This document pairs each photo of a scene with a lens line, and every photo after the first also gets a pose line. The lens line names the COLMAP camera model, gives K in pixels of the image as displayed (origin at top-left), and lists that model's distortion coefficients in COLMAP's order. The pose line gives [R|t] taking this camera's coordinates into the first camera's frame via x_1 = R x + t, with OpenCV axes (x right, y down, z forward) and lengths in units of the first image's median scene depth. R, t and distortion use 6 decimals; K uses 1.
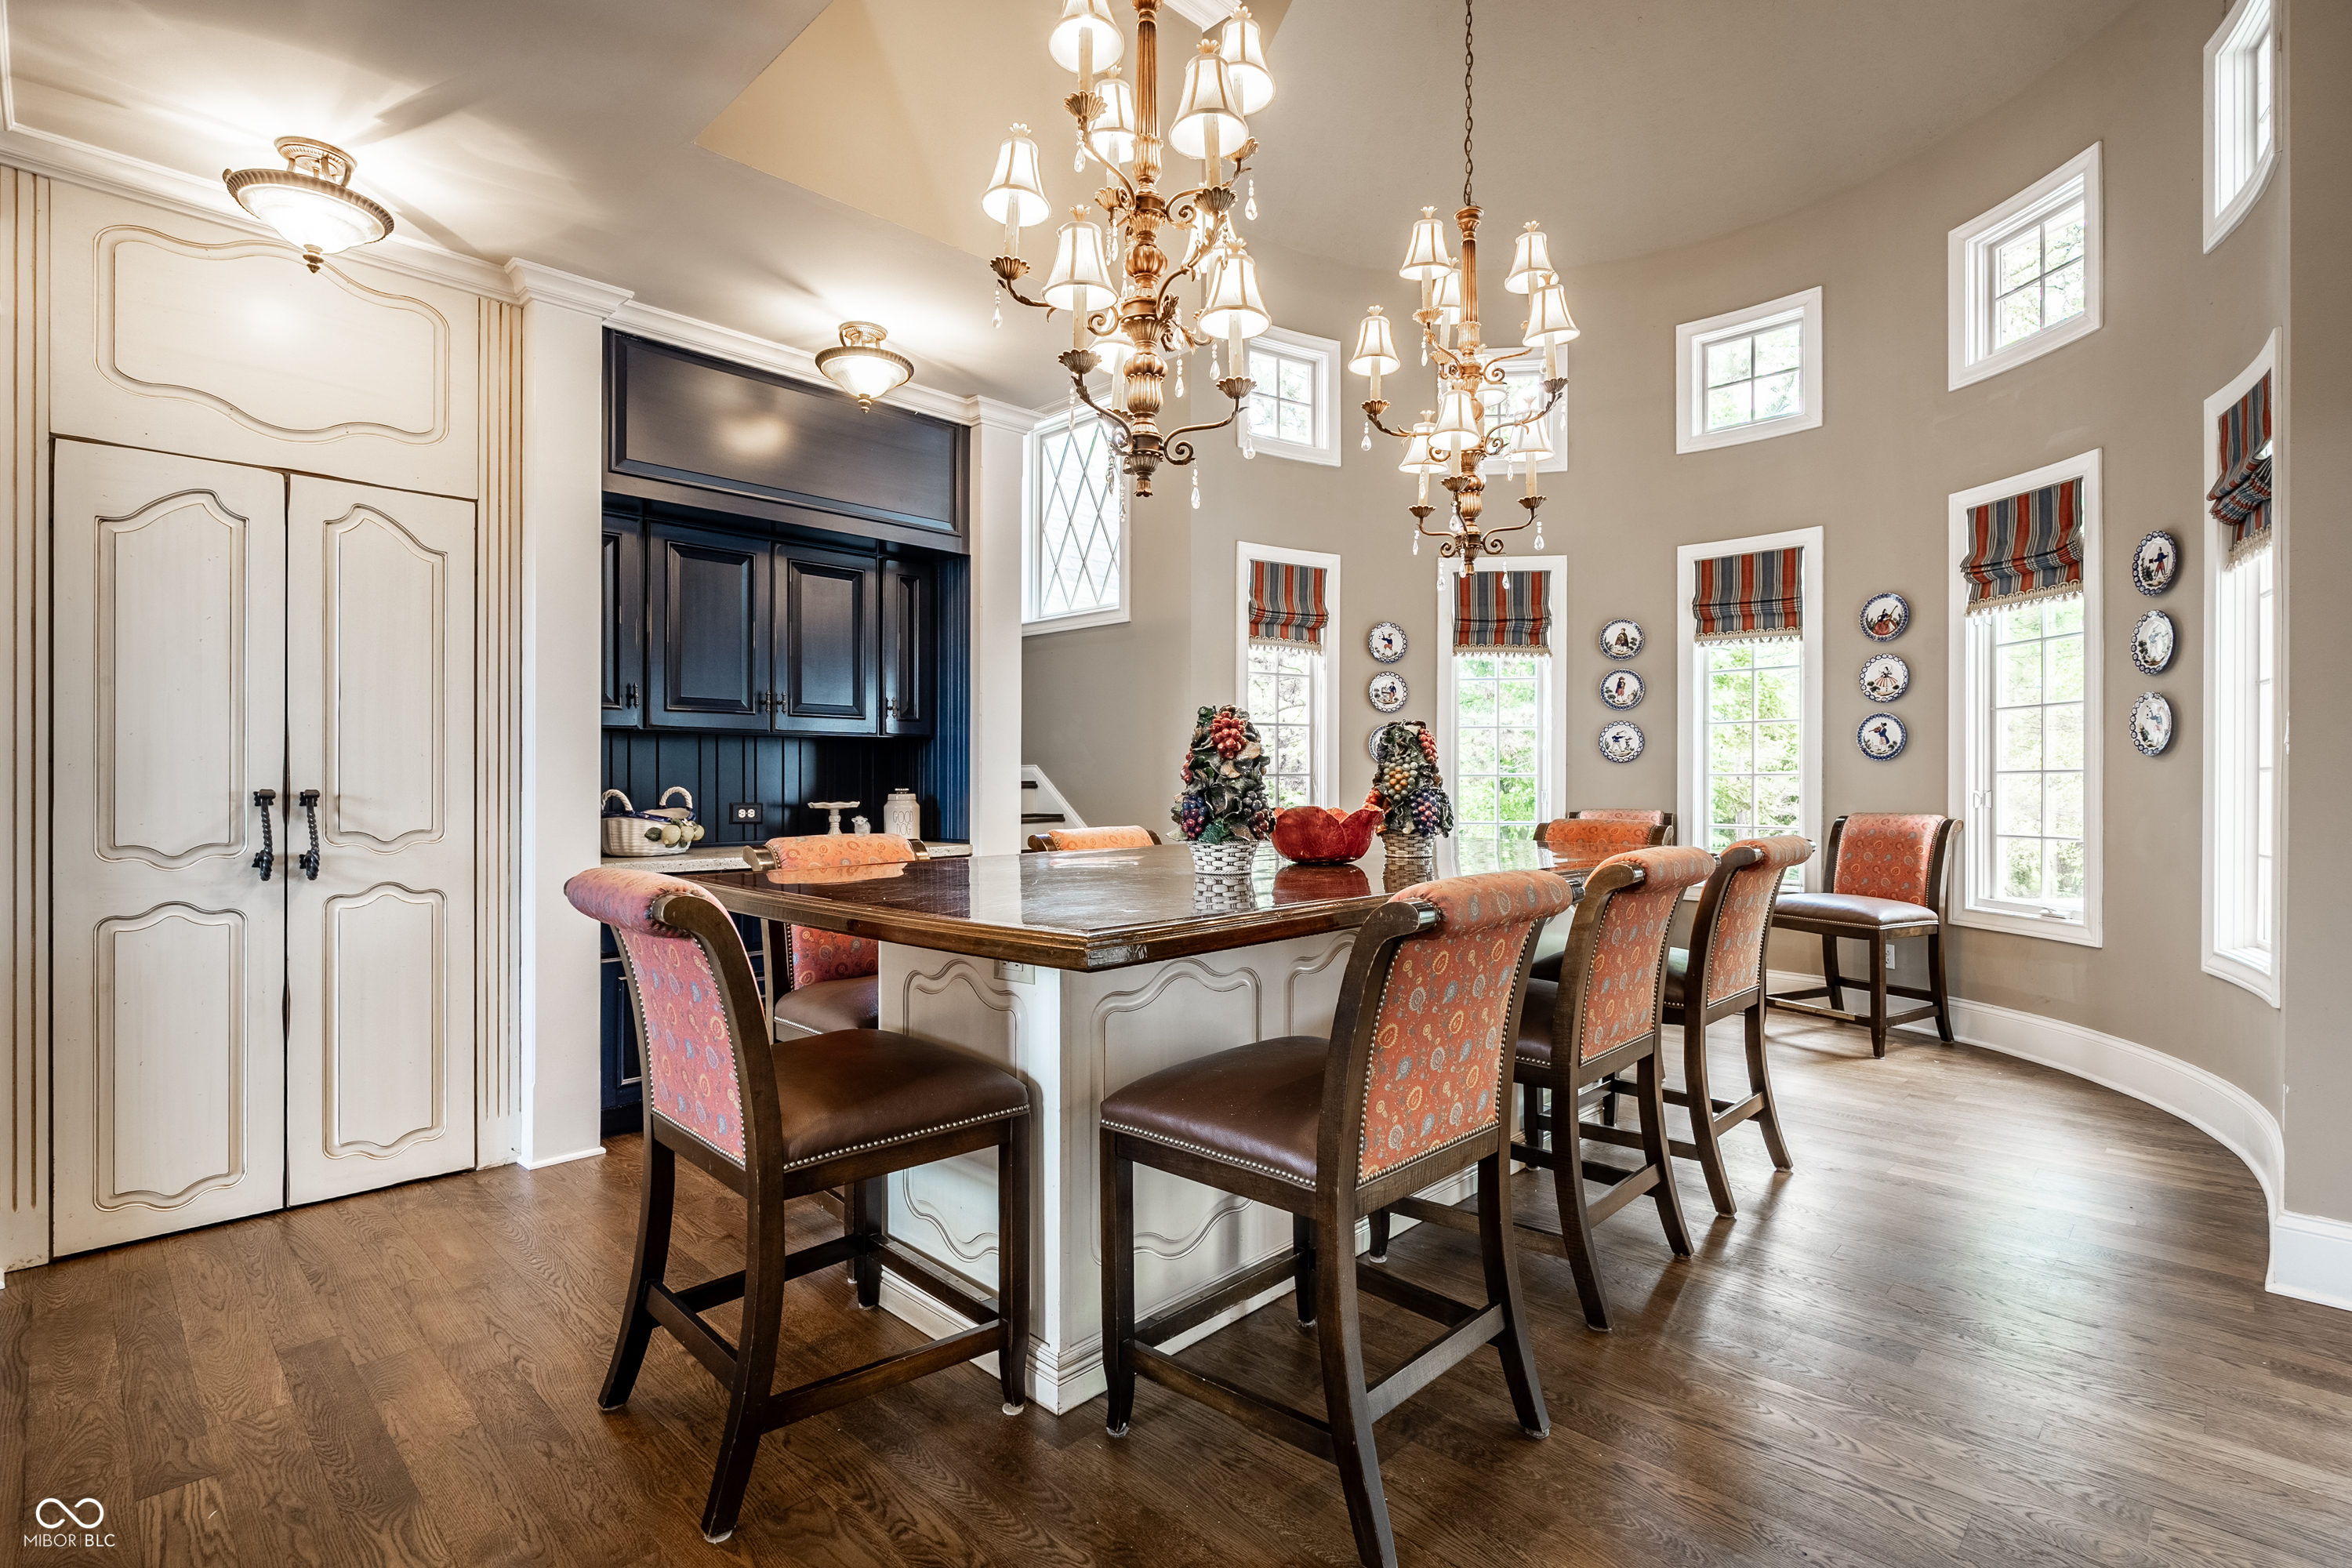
lens RADIAL K [[1104.0, 0, 1174.4], [0, 1104.0, 777.9], [0, 0, 1]] dist [-0.000898, 0.000103]
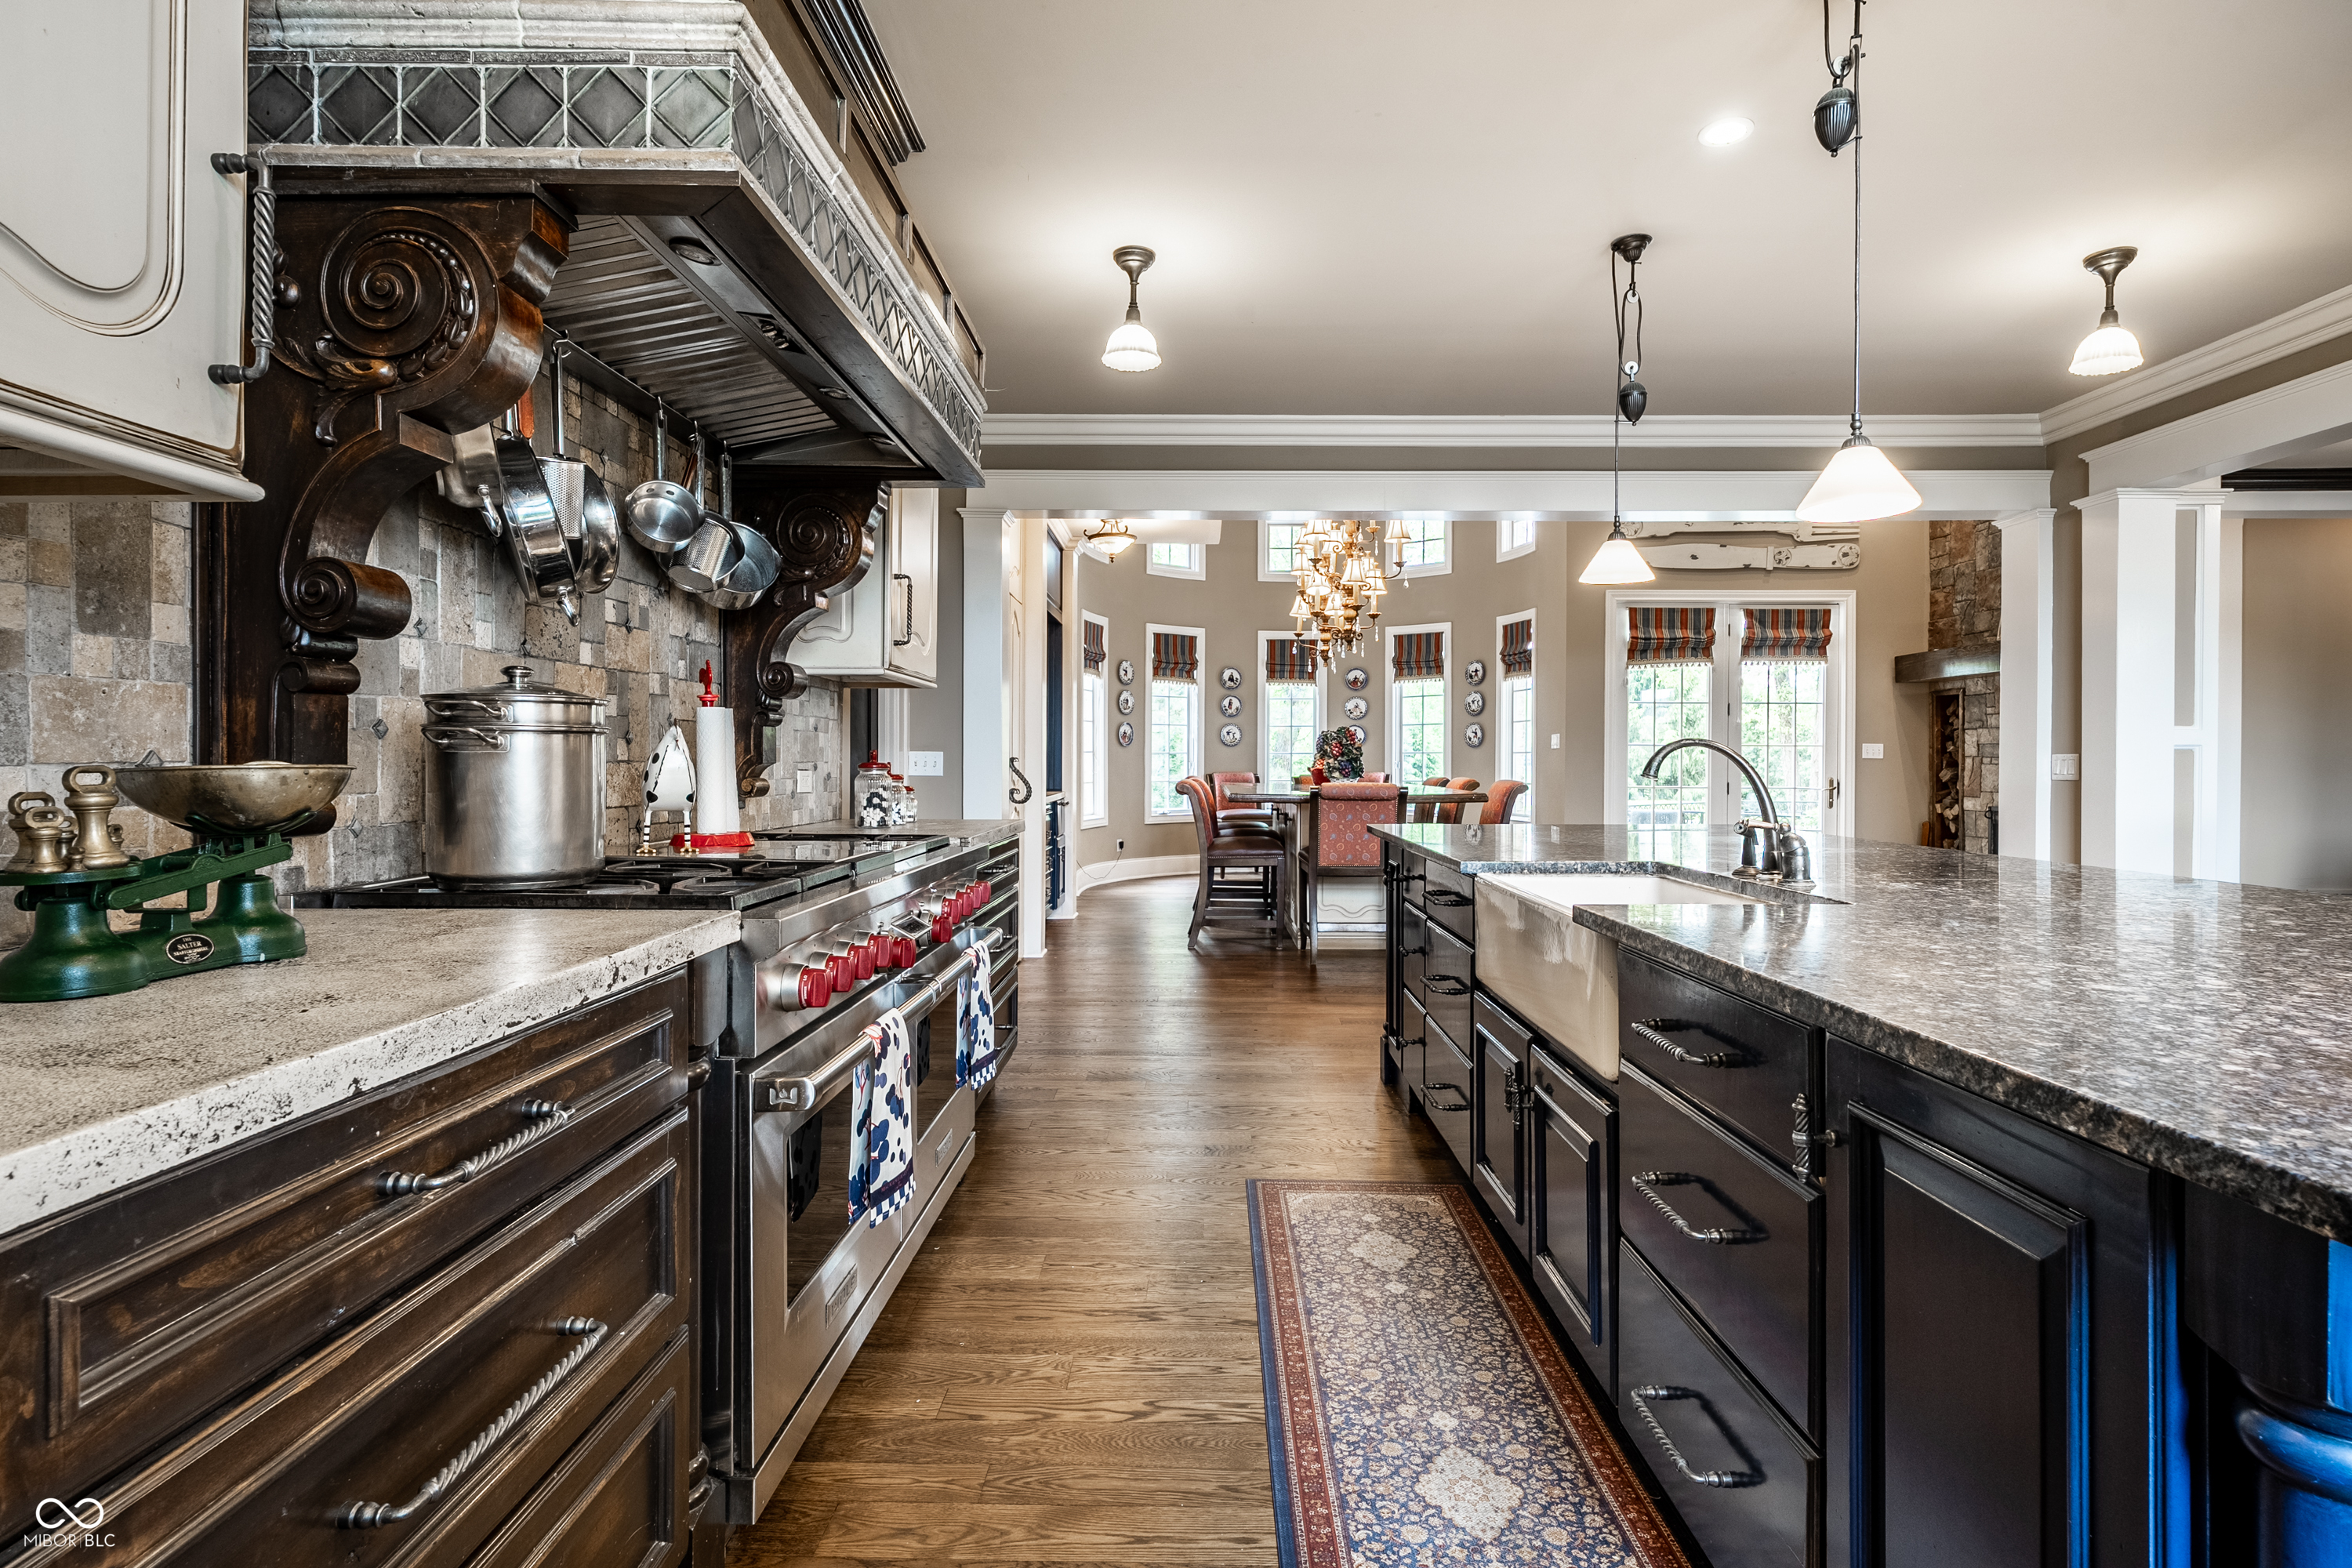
lens RADIAL K [[1184.0, 0, 1186.8], [0, 1184.0, 766.1], [0, 0, 1]] dist [0.001079, 0.000213]
pose [[0.724348, -0.001503, 0.689433, -1.232664], [-0.004309, 0.999968, 0.006707, 0.006919], [-0.689421, -0.007829, 0.724318, -0.445846]]
